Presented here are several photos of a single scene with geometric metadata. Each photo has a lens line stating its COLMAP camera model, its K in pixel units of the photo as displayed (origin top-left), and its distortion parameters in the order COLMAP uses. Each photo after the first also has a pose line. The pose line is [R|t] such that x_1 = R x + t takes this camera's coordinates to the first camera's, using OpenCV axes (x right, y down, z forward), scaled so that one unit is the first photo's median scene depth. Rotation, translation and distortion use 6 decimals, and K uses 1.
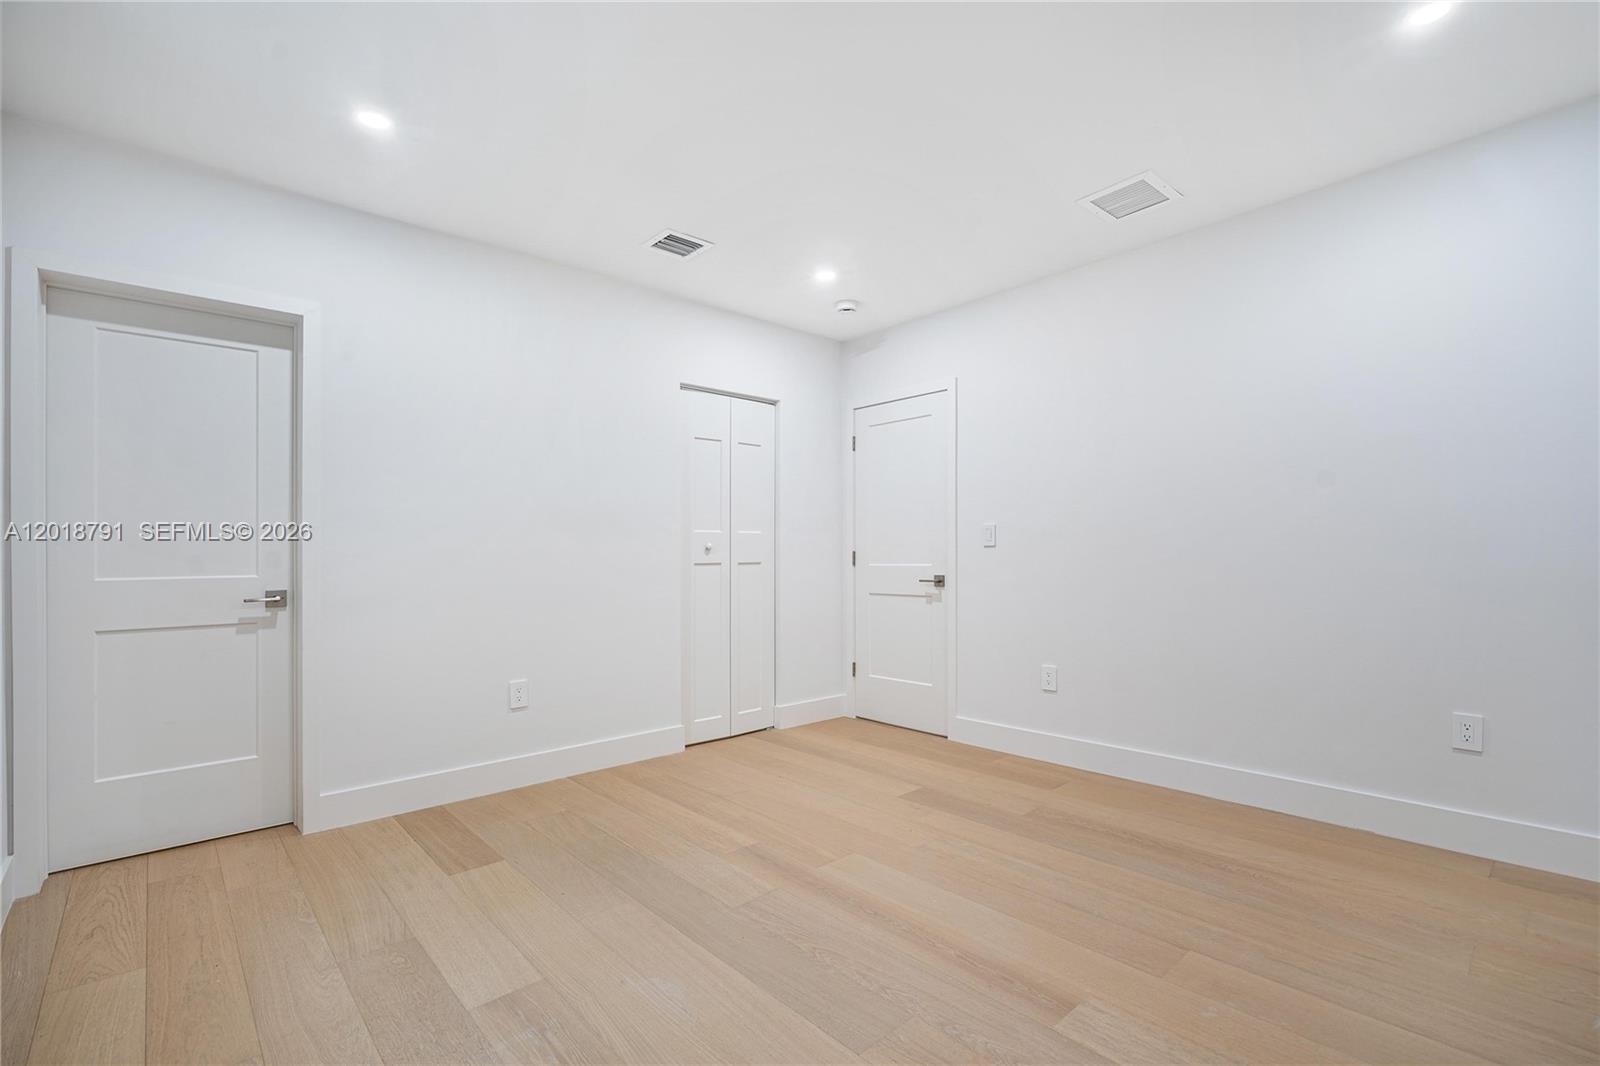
lens RADIAL K [[728.7, 0, 836.4], [0, 728.7, 553.5], [0, 0, 1]] dist [-0.004074, 0.001115]
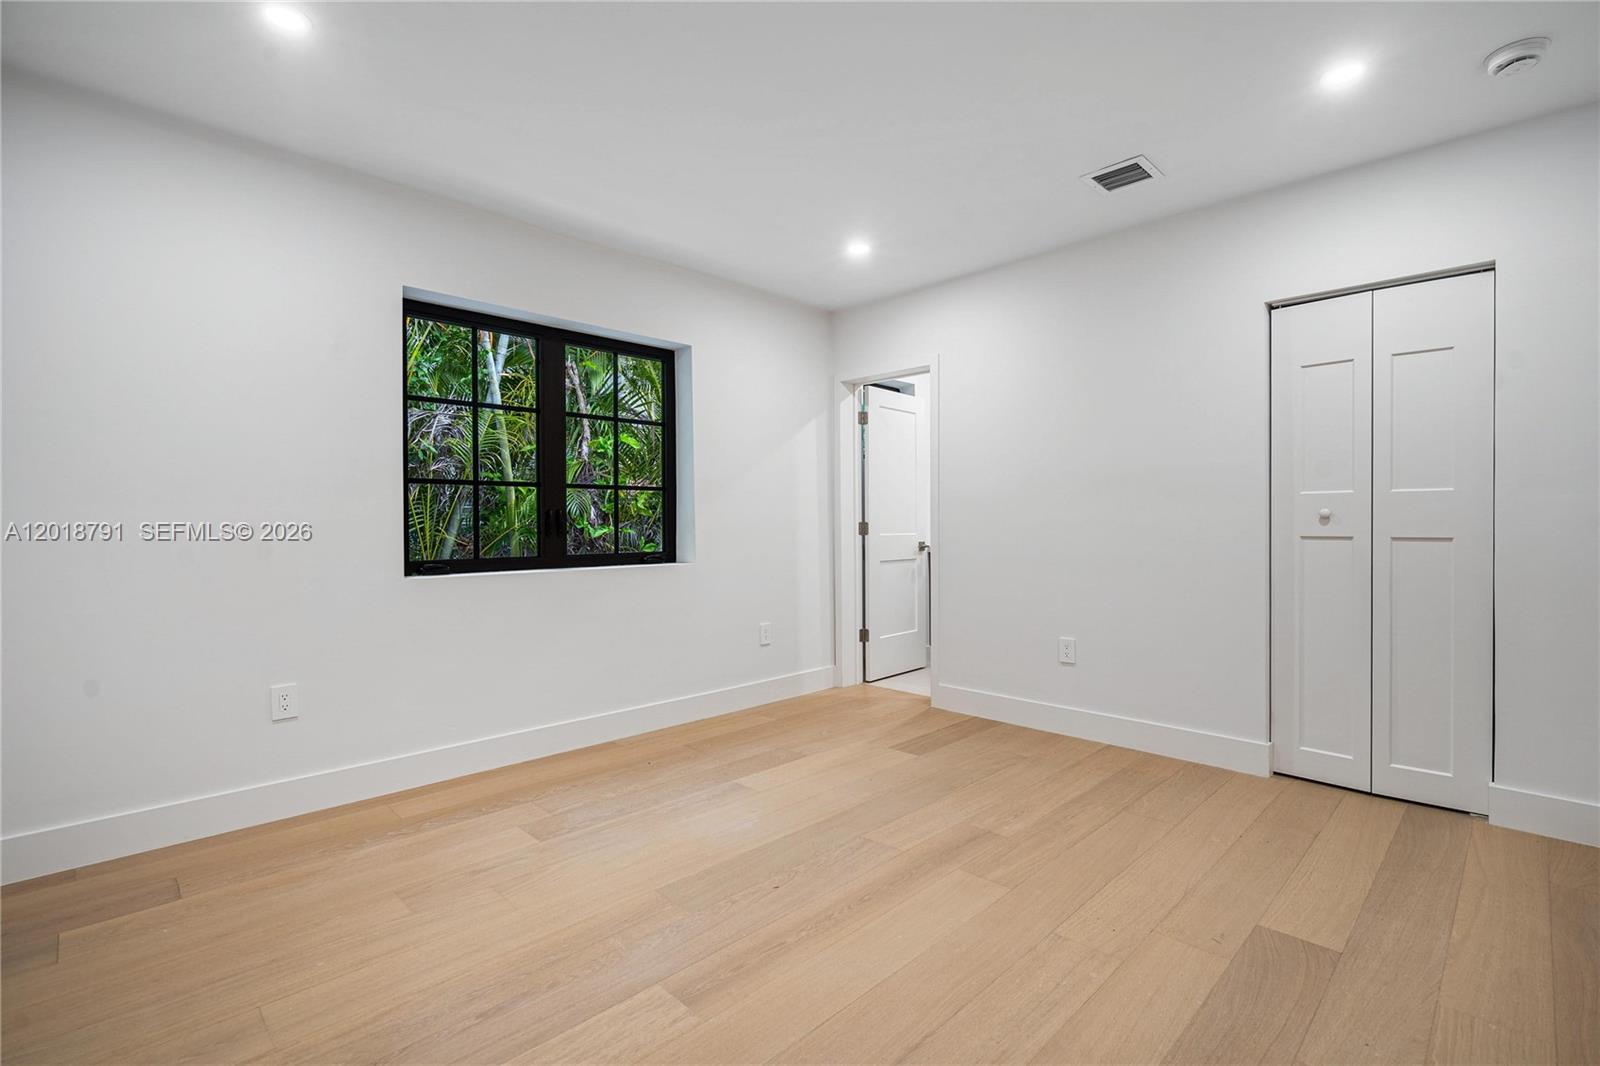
lens RADIAL K [[728.7, 0, 803.0], [0, 728.7, 527.4], [0, 0, 1]] dist [-0.004074, 0.001115]
pose [[0.022299, 0.014256, -0.999650, 0.651704], [0.005812, 0.999880, 0.014389, -0.011460], [0.999734, -0.006131, 0.022214, 0.576534]]
